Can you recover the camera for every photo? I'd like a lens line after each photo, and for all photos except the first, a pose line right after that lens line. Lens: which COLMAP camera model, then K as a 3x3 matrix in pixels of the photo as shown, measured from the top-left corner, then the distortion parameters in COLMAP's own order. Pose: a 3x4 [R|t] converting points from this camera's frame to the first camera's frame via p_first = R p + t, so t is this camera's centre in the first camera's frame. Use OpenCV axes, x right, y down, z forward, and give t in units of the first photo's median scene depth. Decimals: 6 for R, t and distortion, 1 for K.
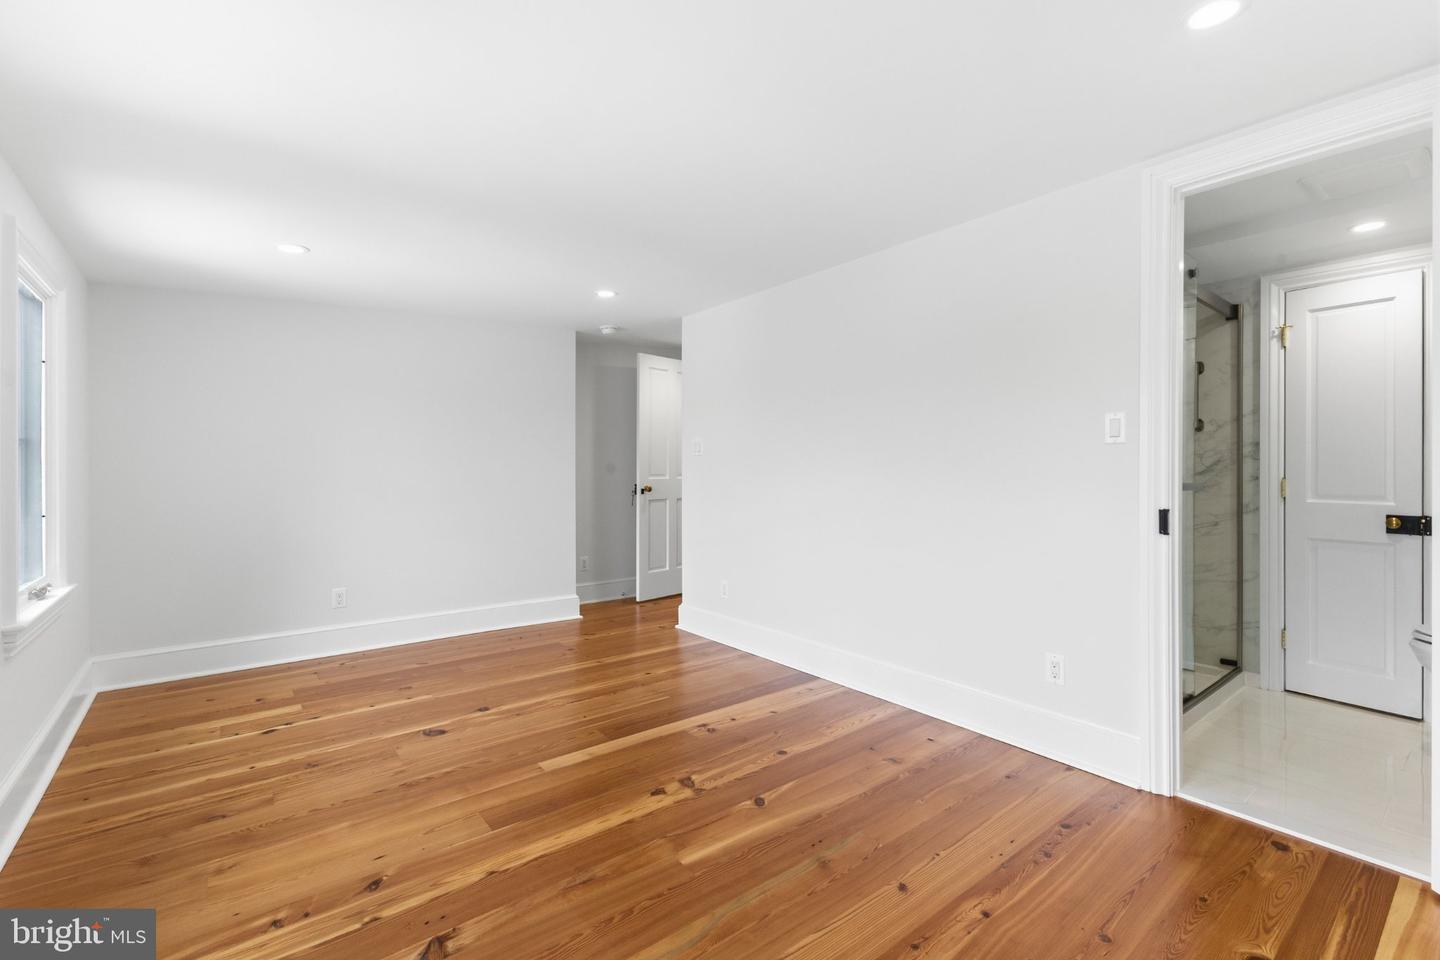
lens RADIAL K [[632.0, 0, 720.0], [0, 632.0, 480.0], [0, 0, 1]] dist [0.001237, -0.000114]
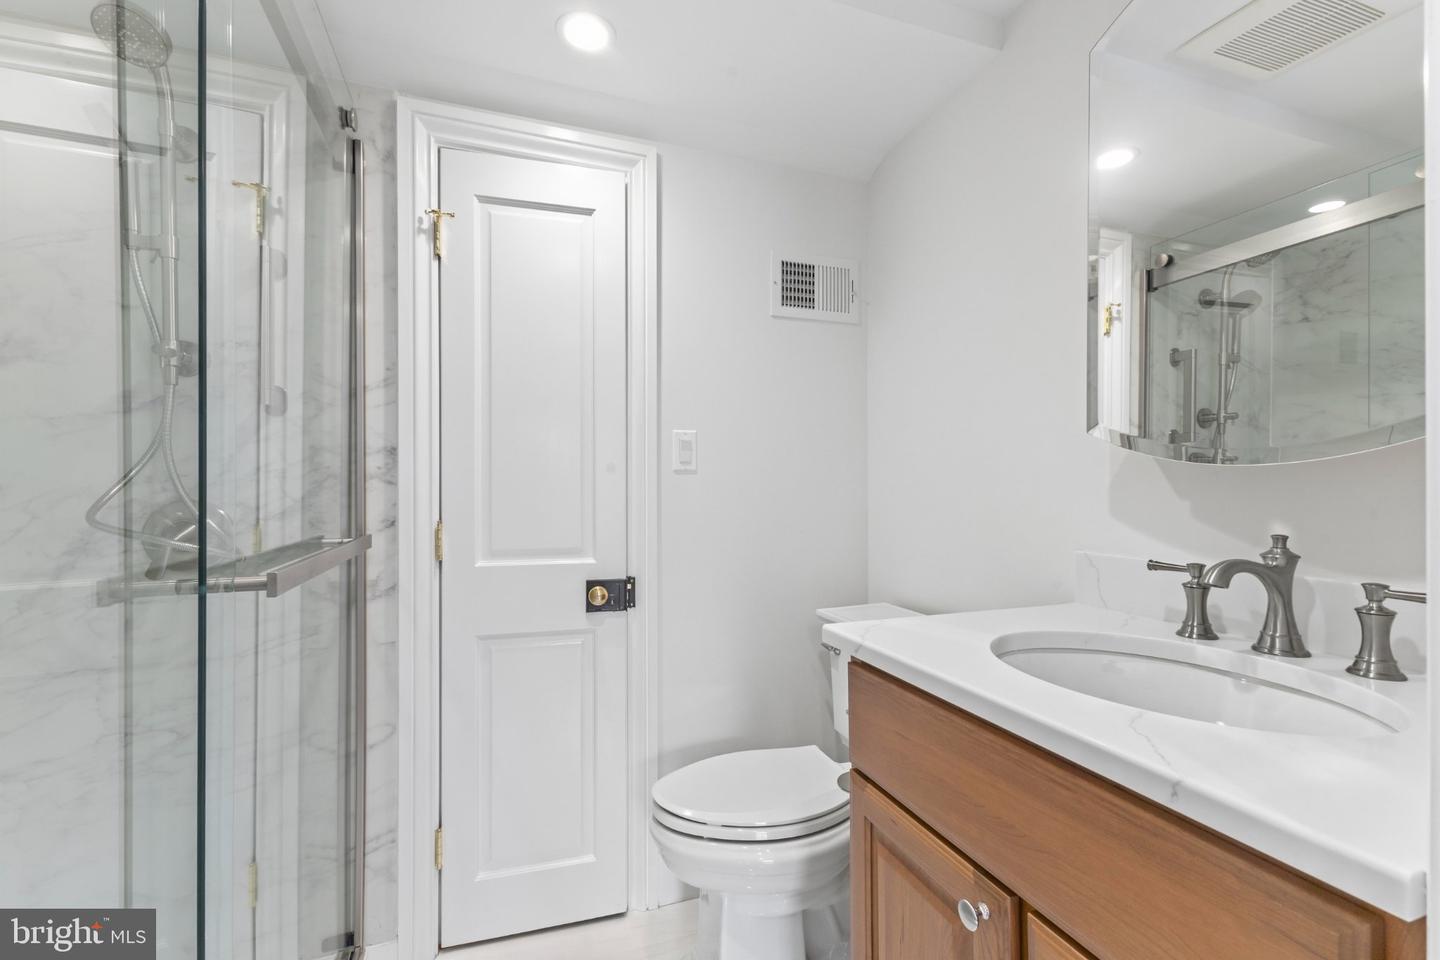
lens RADIAL K [[629.4, 0, 720.0], [0, 629.4, 480.0], [0, 0, 1]] dist [0.017081, 0.000063]
pose [[0.342232, 0.014063, 0.939510, 0.498465], [0.017582, 0.999617, -0.021367, -0.021198], [-0.939451, 0.023831, 0.341854, 0.620716]]
